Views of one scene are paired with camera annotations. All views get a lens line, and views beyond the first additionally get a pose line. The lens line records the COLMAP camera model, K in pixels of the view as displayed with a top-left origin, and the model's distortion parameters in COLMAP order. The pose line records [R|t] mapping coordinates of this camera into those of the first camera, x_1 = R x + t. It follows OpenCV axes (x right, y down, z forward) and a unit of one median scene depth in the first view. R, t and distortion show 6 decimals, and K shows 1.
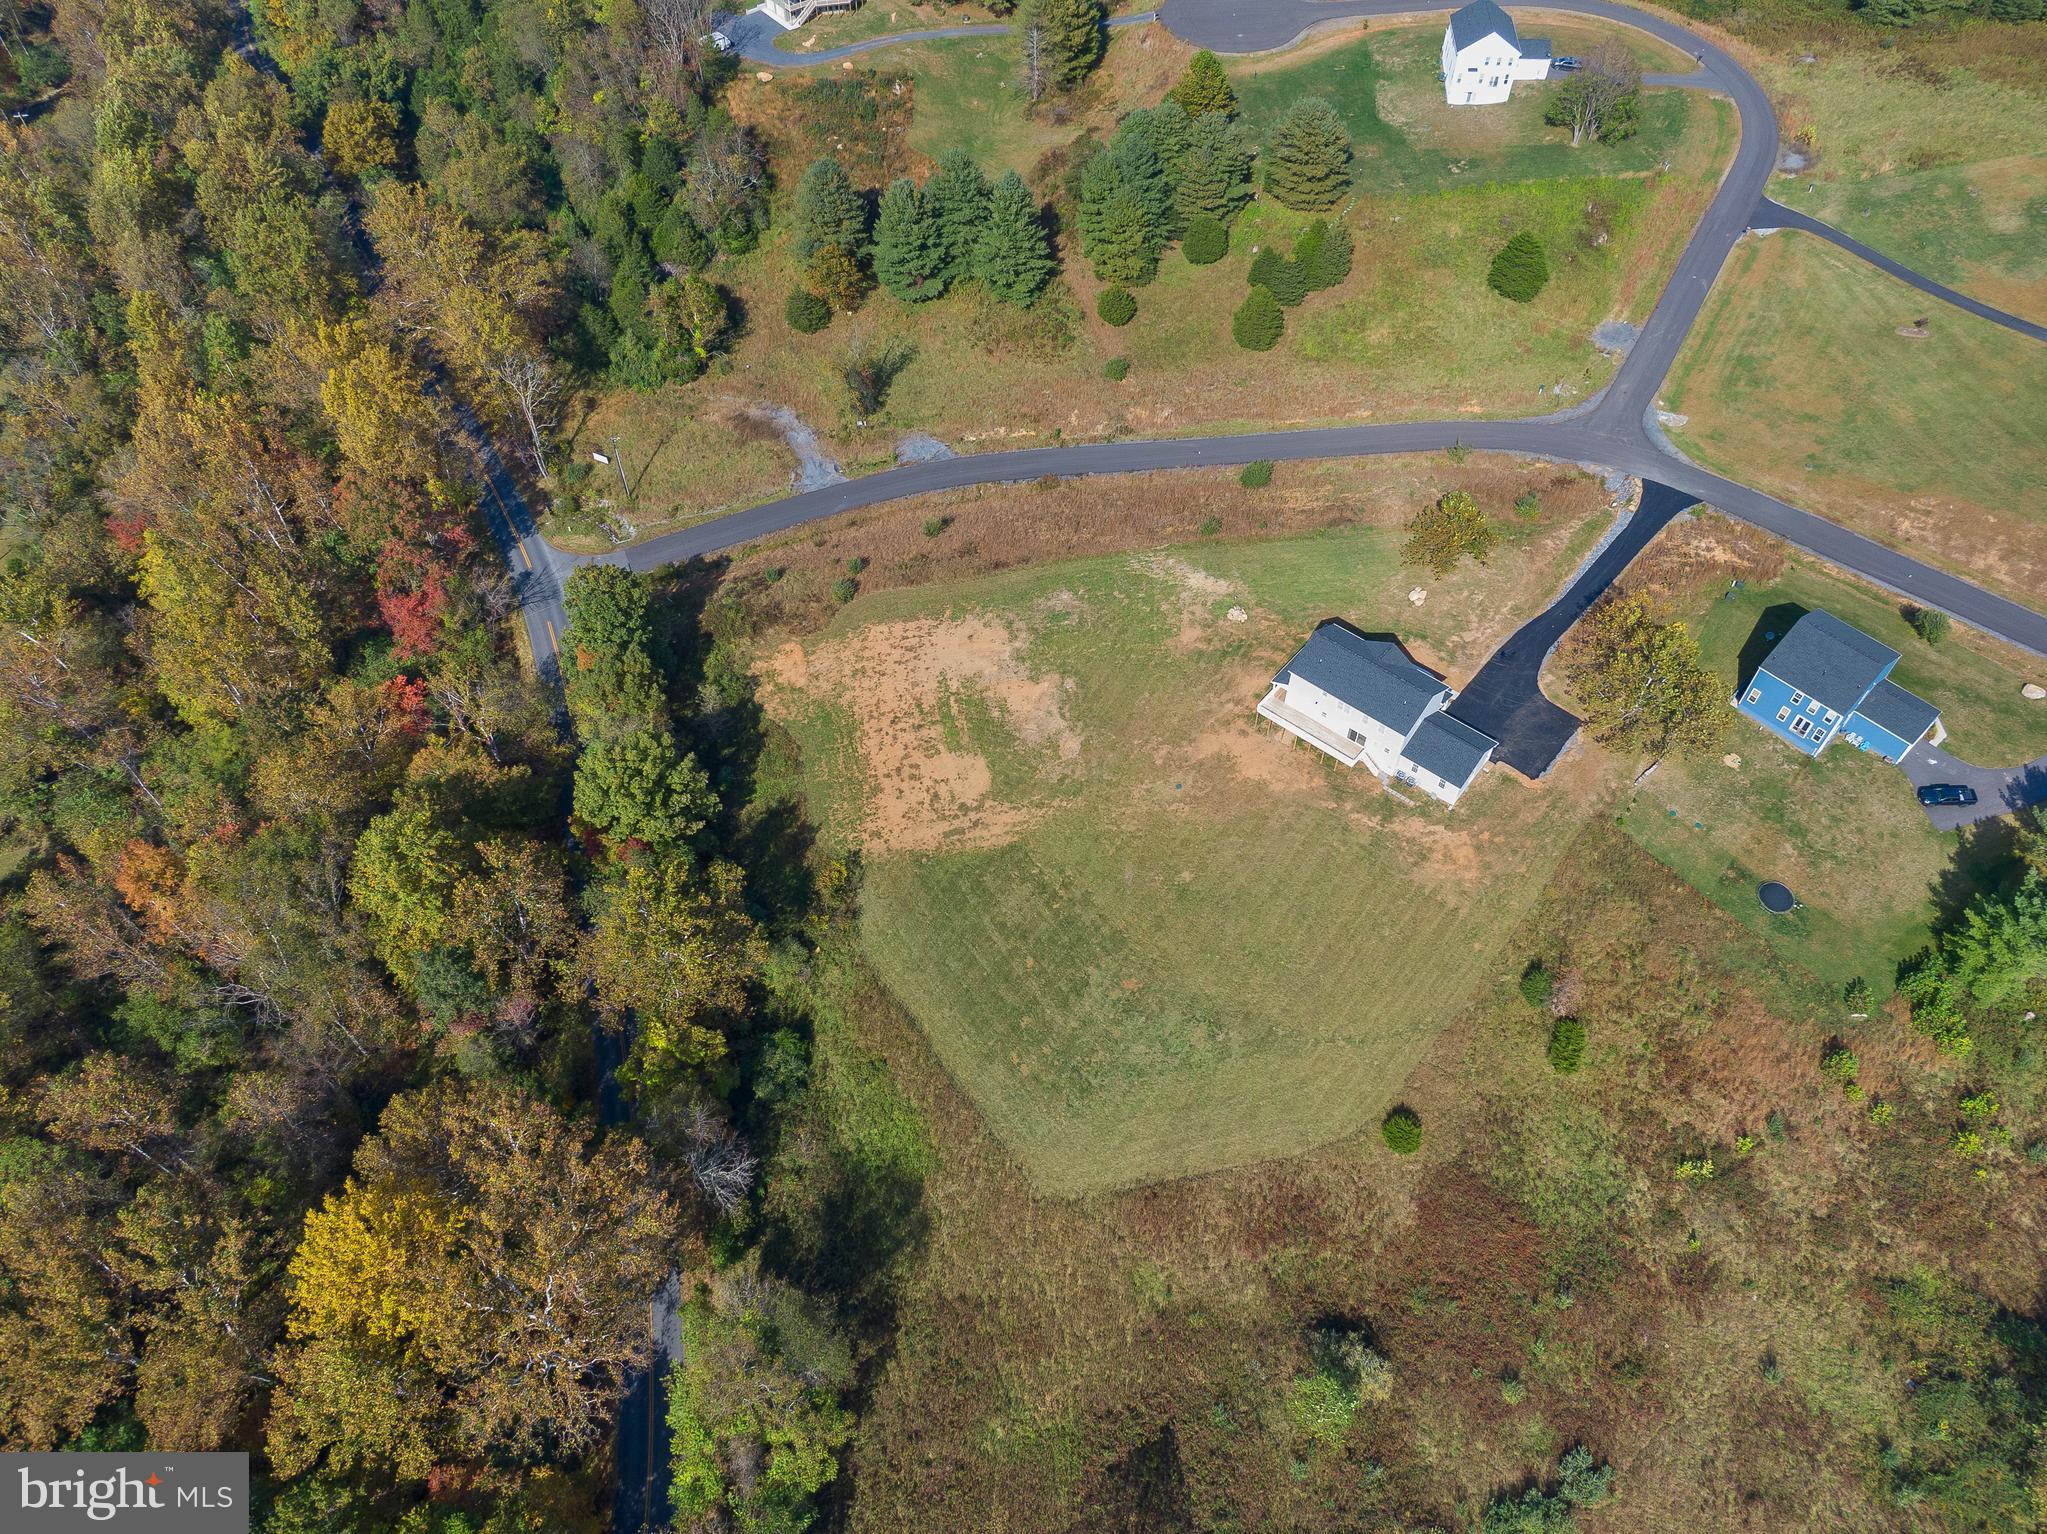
lens RADIAL K [[1466.9, 0, 1015.2], [0, 1466.9, 767.1], [0, 0, 1]] dist [0.031483, -0.032312]
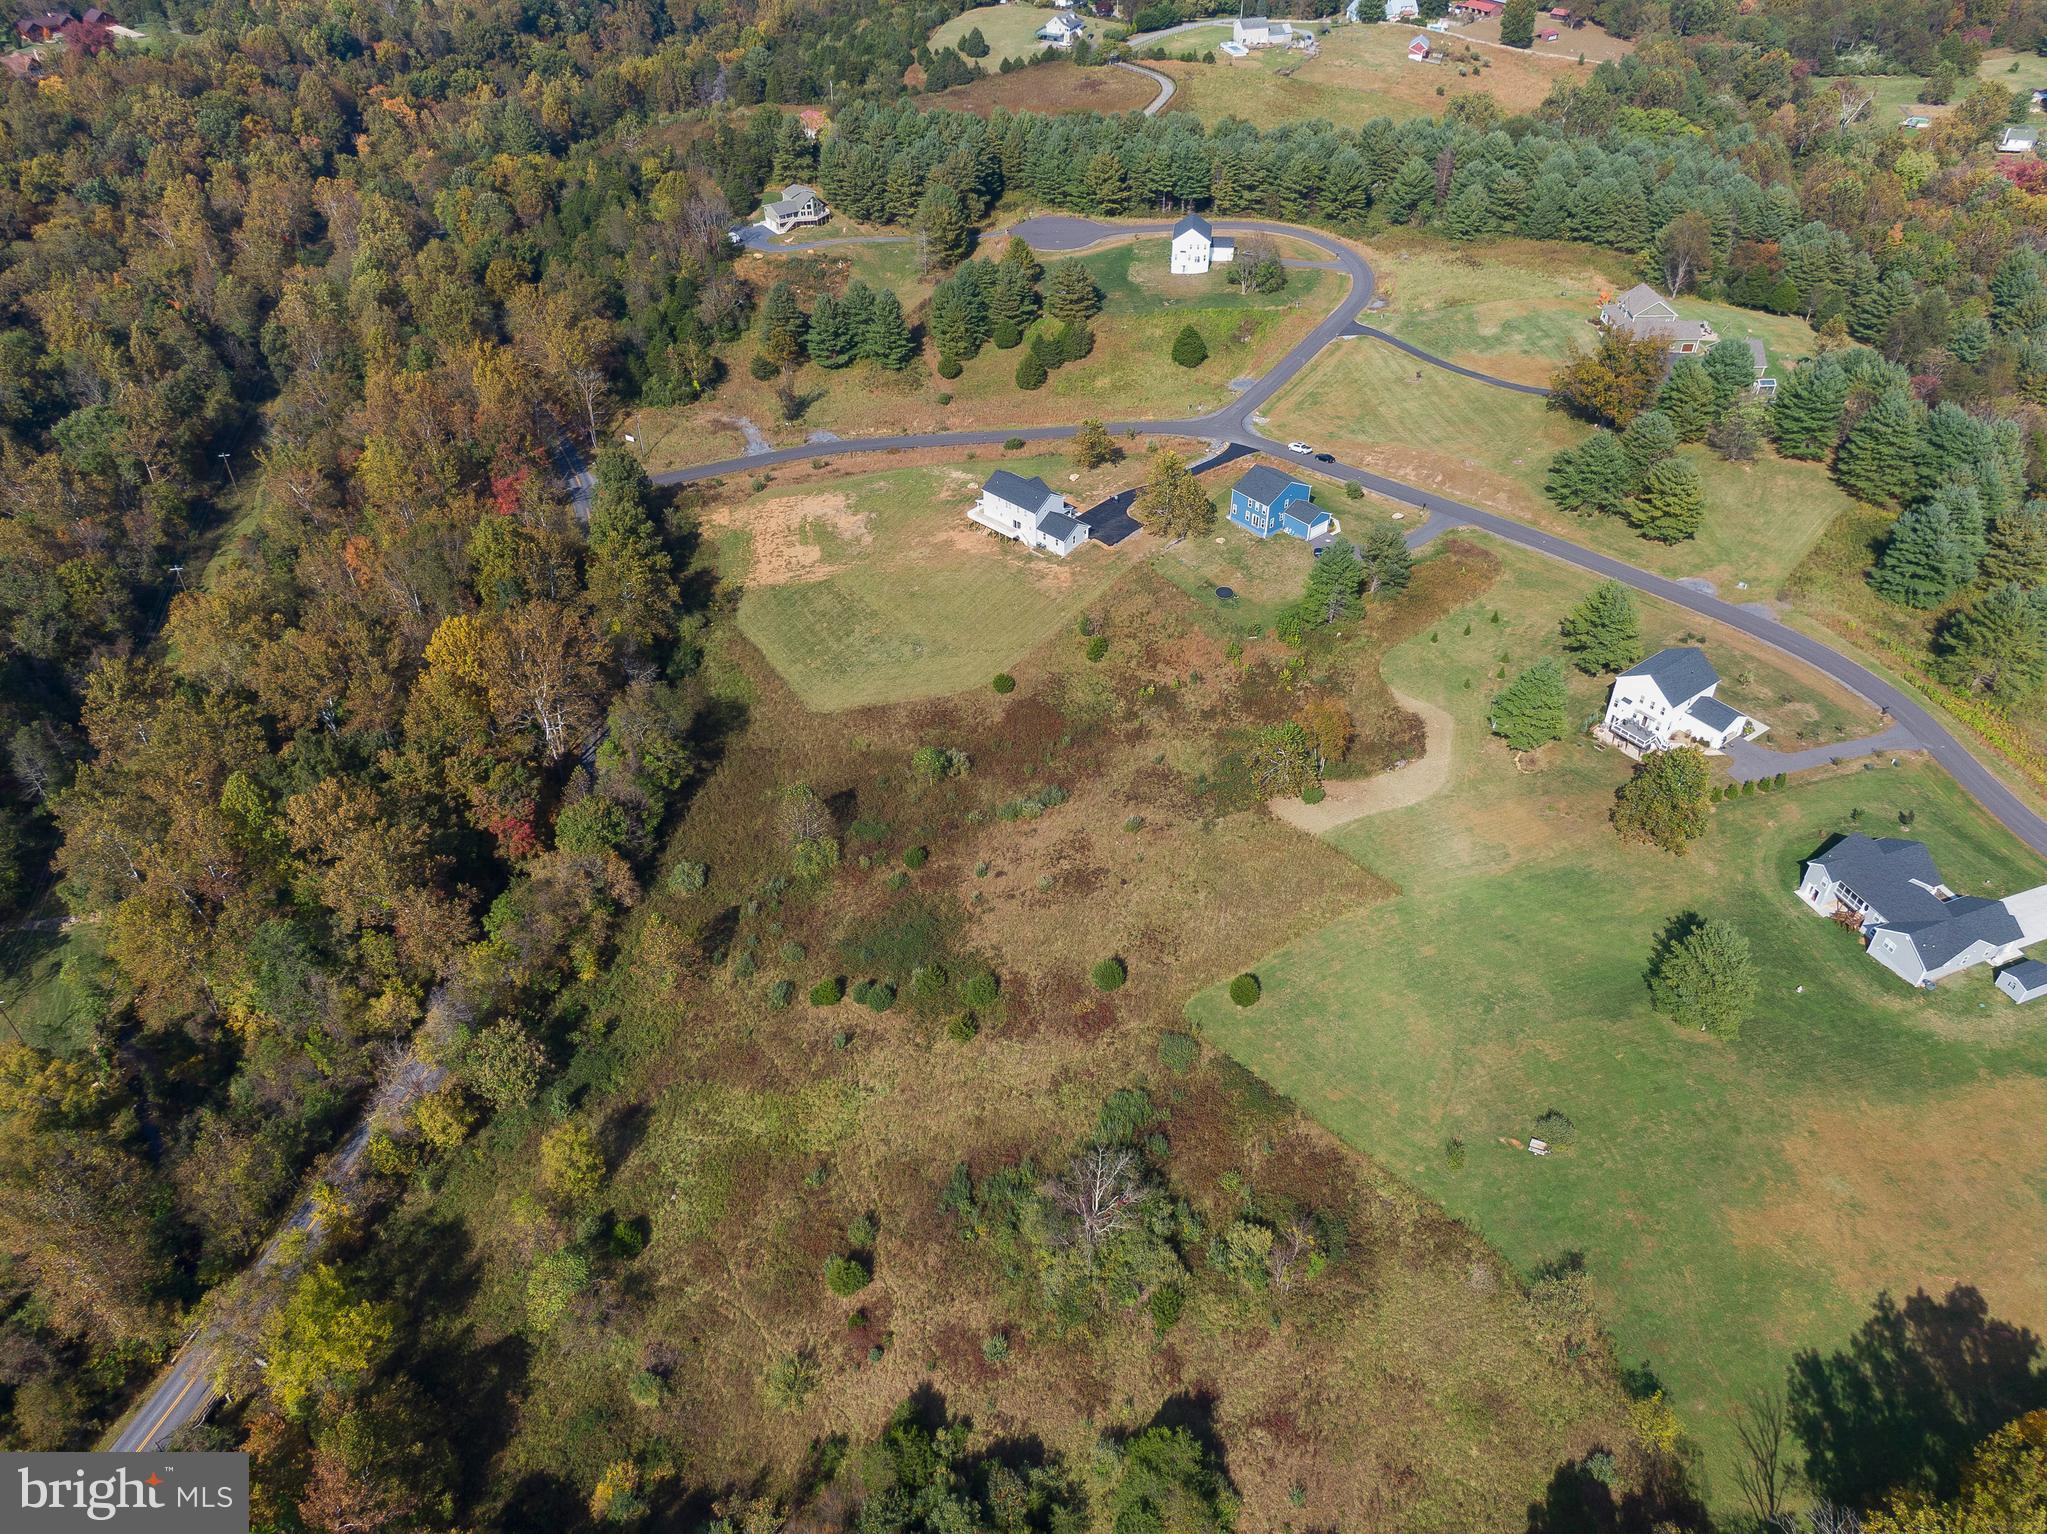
lens RADIAL K [[1466.9, 0, 1013.7], [0, 1466.9, 771.1], [0, 0, 1]] dist [0.031483, -0.032312]
pose [[0.998480, 0.033835, -0.043499, 0.254668], [-0.042424, 0.975723, -0.214862, 0.534287], [0.035173, 0.216381, 0.975675, -0.565303]]
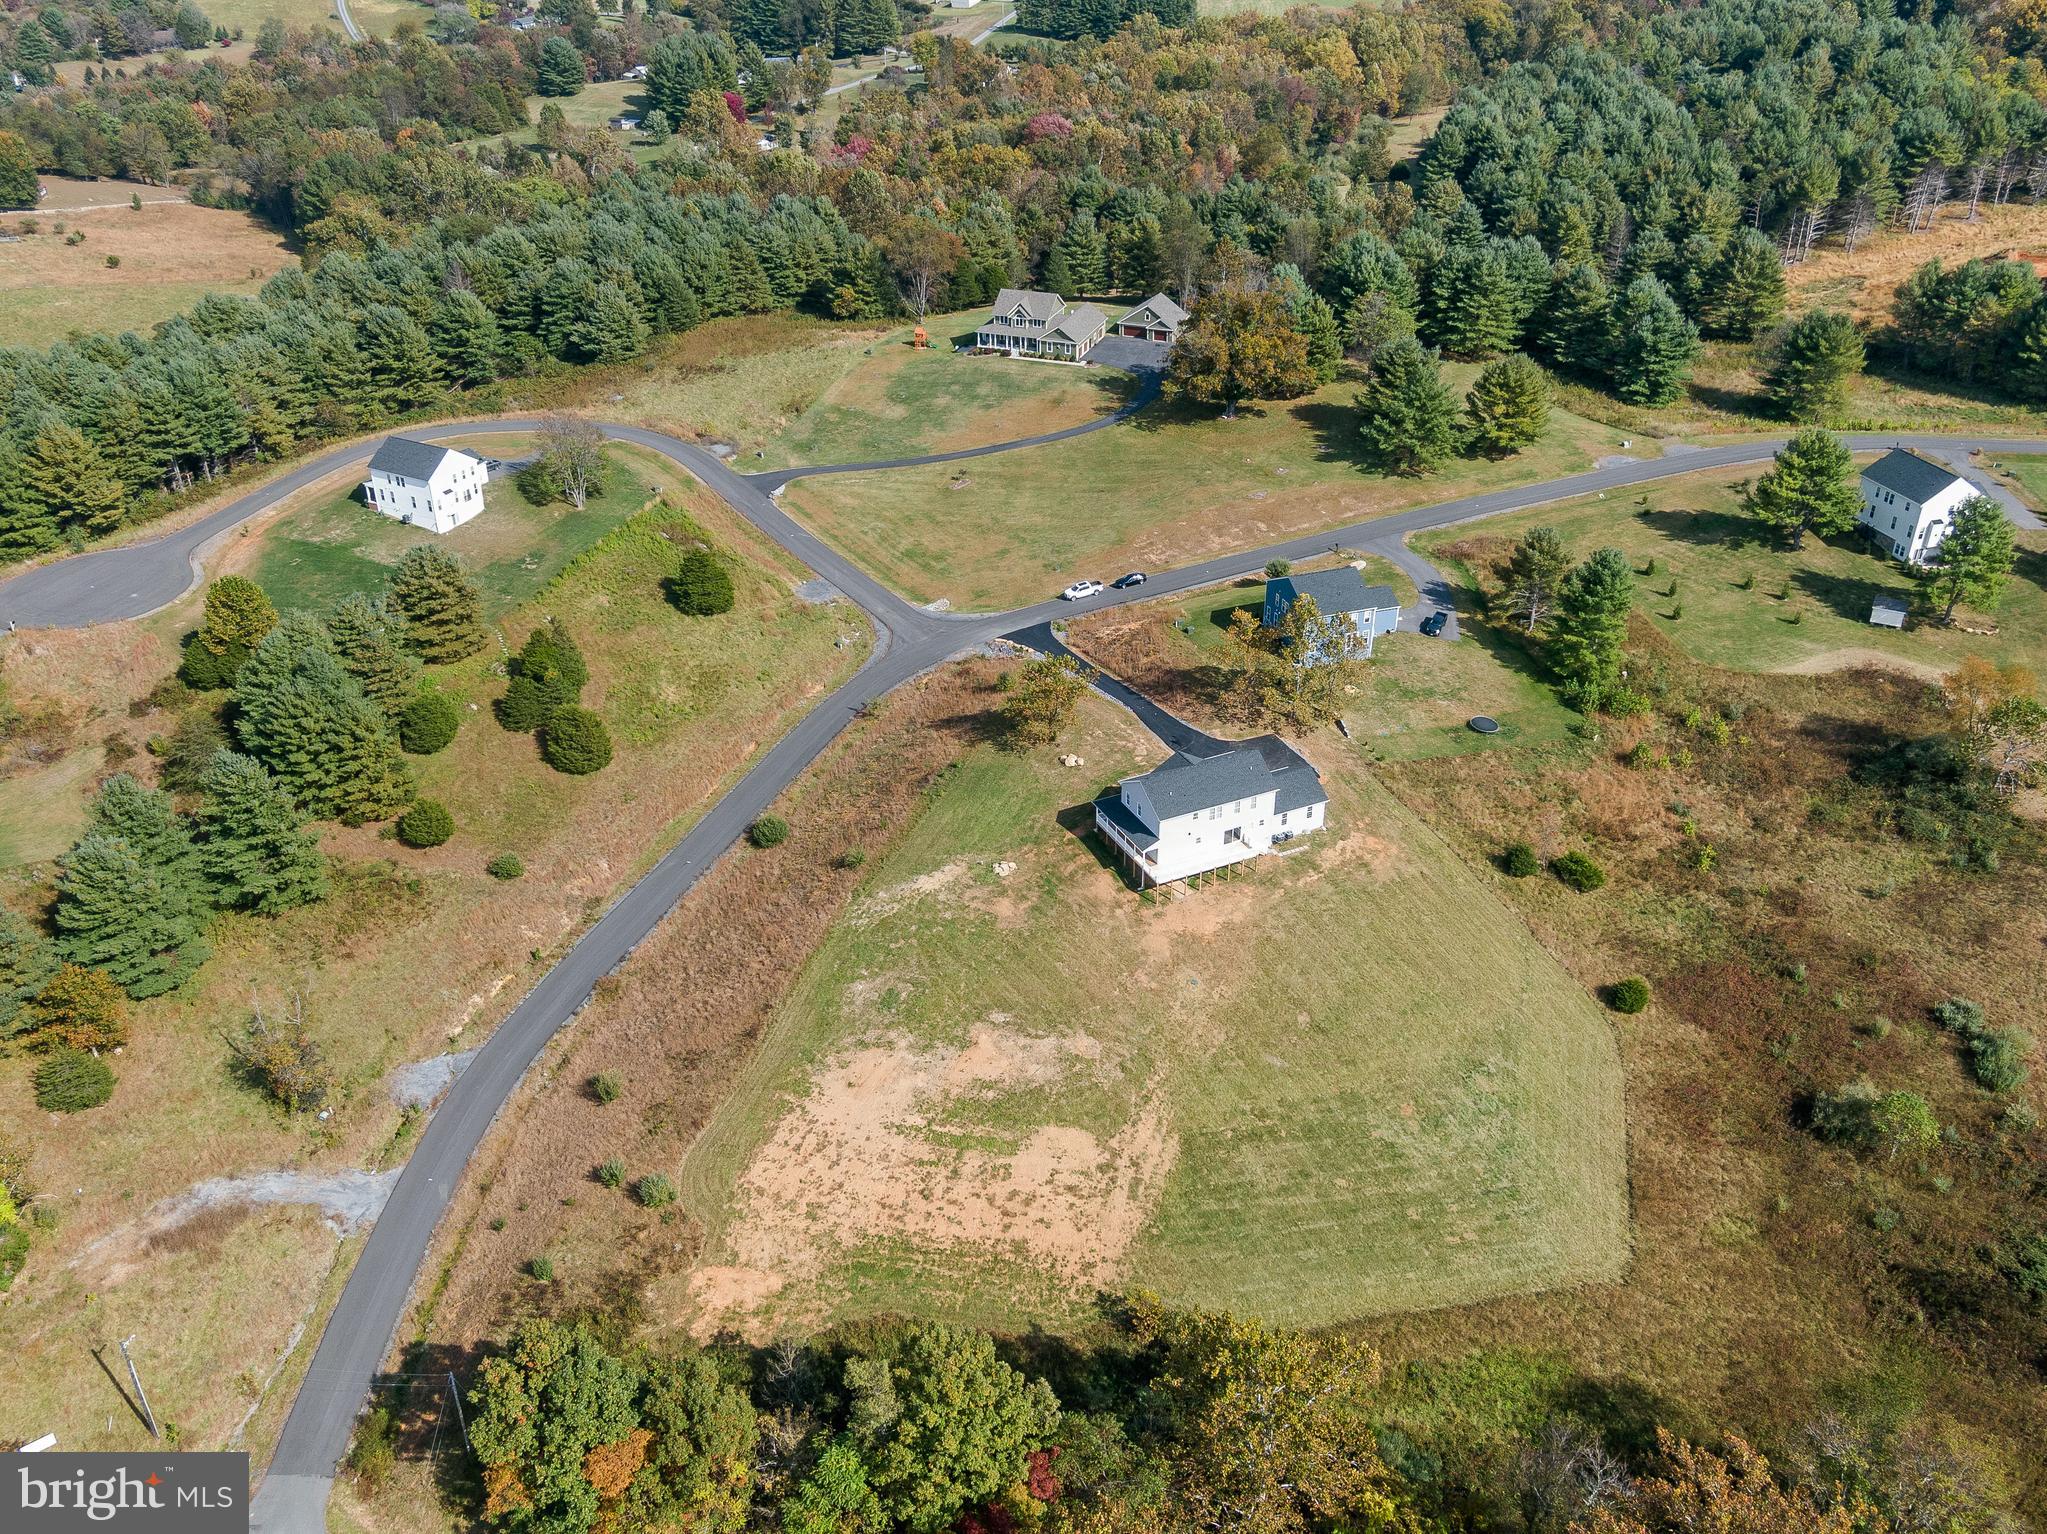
lens RADIAL K [[1742.7, 0, 1020.0], [0, 1742.7, 768.7], [0, 0, 1]] dist [0.027743, 0.001954]
pose [[0.401755, -0.453156, 0.795765, -0.583516], [0.723645, 0.689630, 0.027373, -0.148298], [-0.561188, 0.564854, 0.604986, 0.280275]]
